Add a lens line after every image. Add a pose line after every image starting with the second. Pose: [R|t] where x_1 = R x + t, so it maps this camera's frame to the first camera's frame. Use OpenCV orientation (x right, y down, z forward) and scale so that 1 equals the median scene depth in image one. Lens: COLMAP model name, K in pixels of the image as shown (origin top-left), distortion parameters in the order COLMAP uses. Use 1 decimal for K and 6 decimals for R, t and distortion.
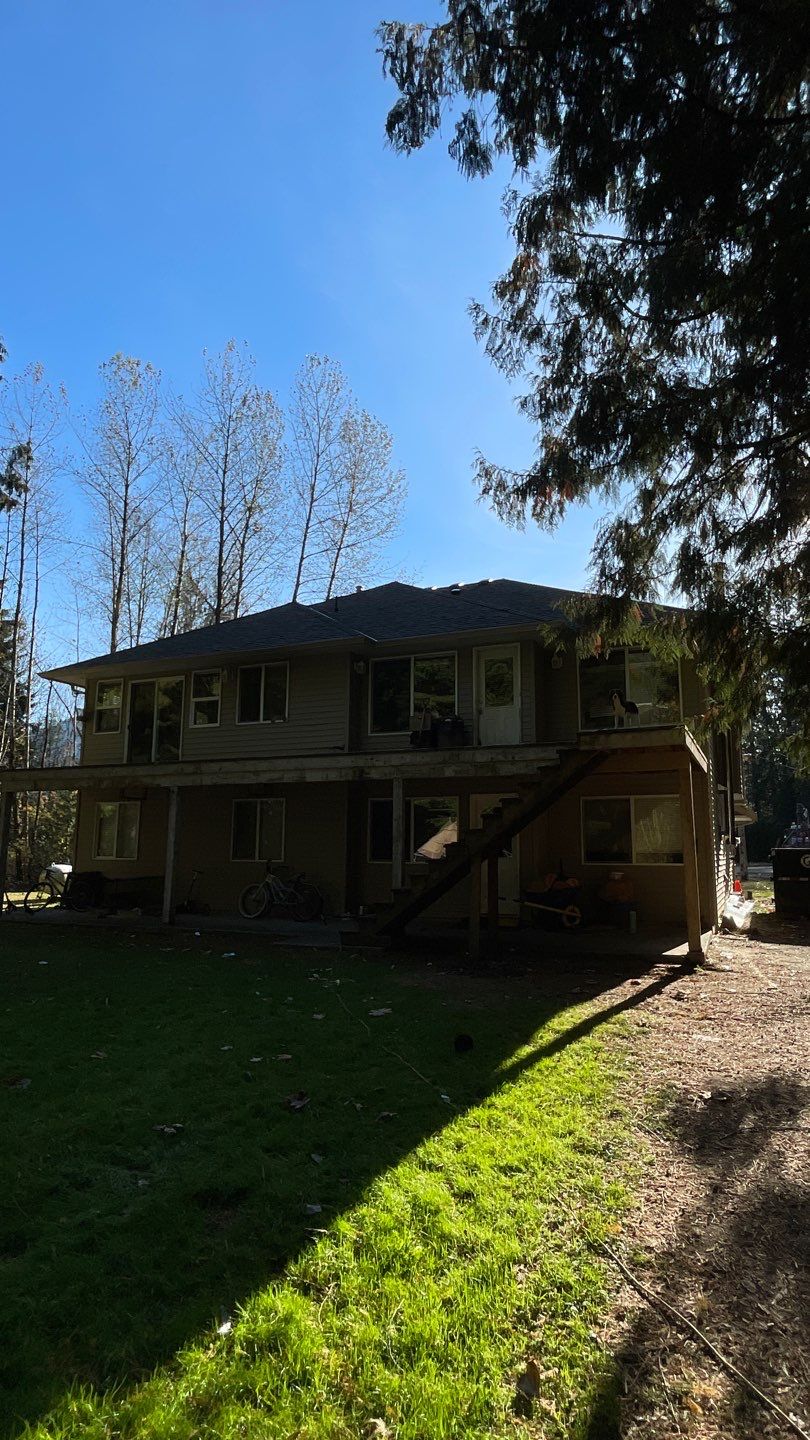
lens RADIAL K [[1098.0, 0, 405.0], [0, 1098.0, 720.0], [0, 0, 1]] dist [0.000525, 0.002782]
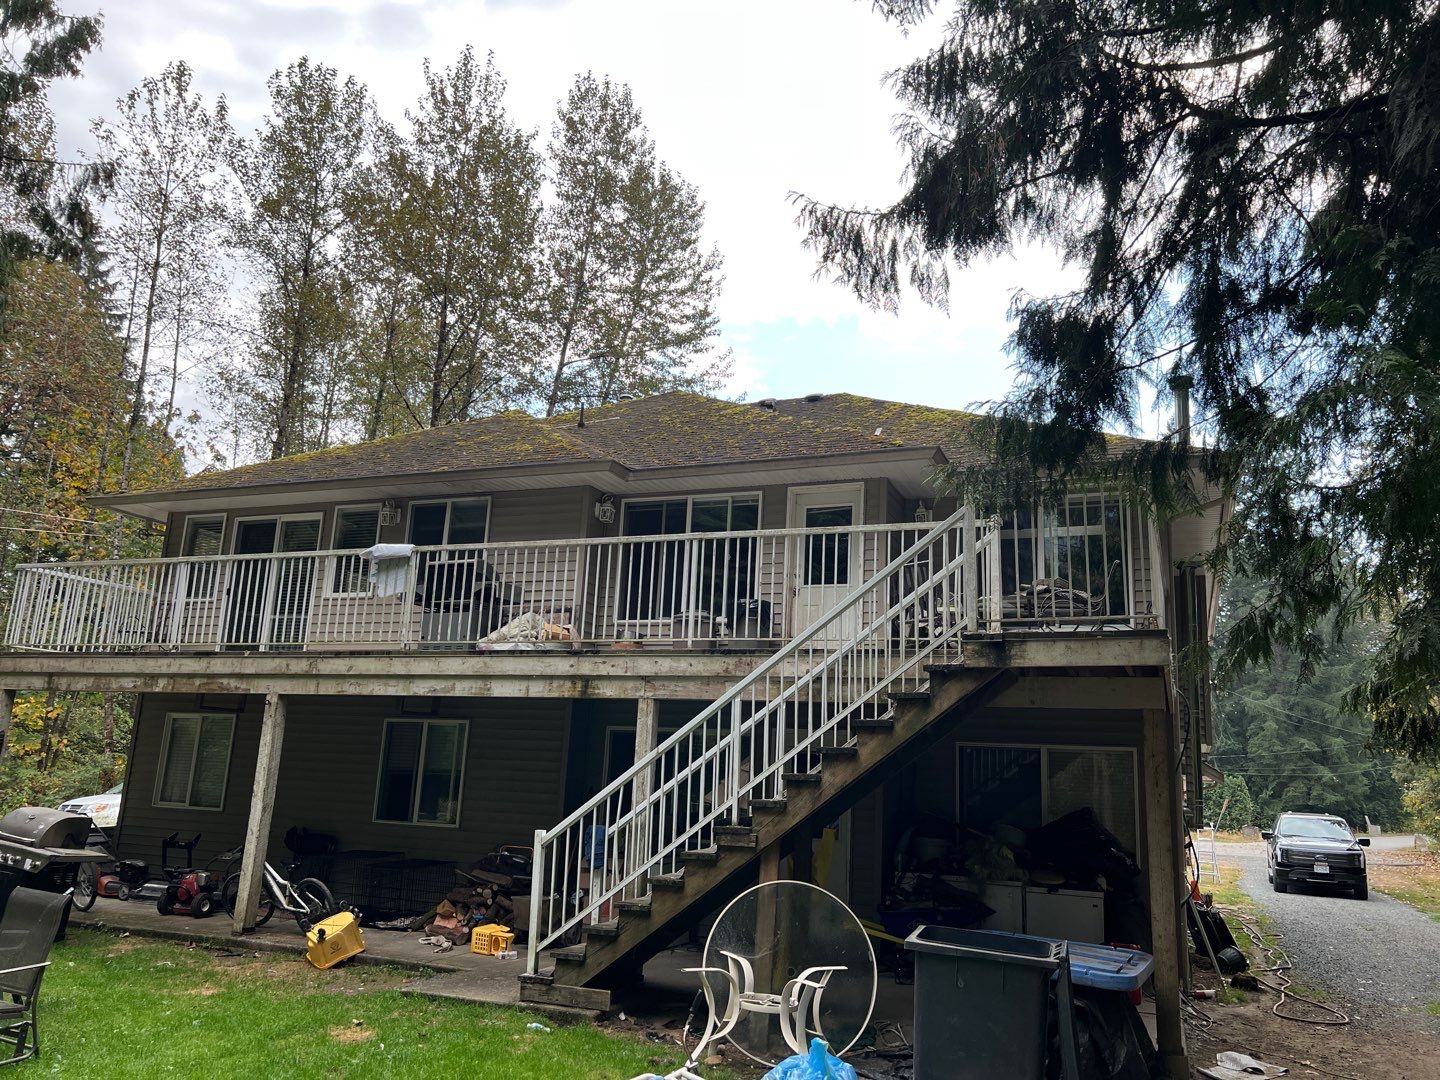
lens RADIAL K [[1108.8, 0, 720.0], [0, 1108.8, 567.9], [0, 0, 1]] dist [0.091015, -0.101431]
pose [[0.998666, 0.044343, -0.026437, 0.042128], [-0.045180, 0.998468, -0.031955, 0.000465], [0.024980, 0.033107, 0.999140, 0.378000]]
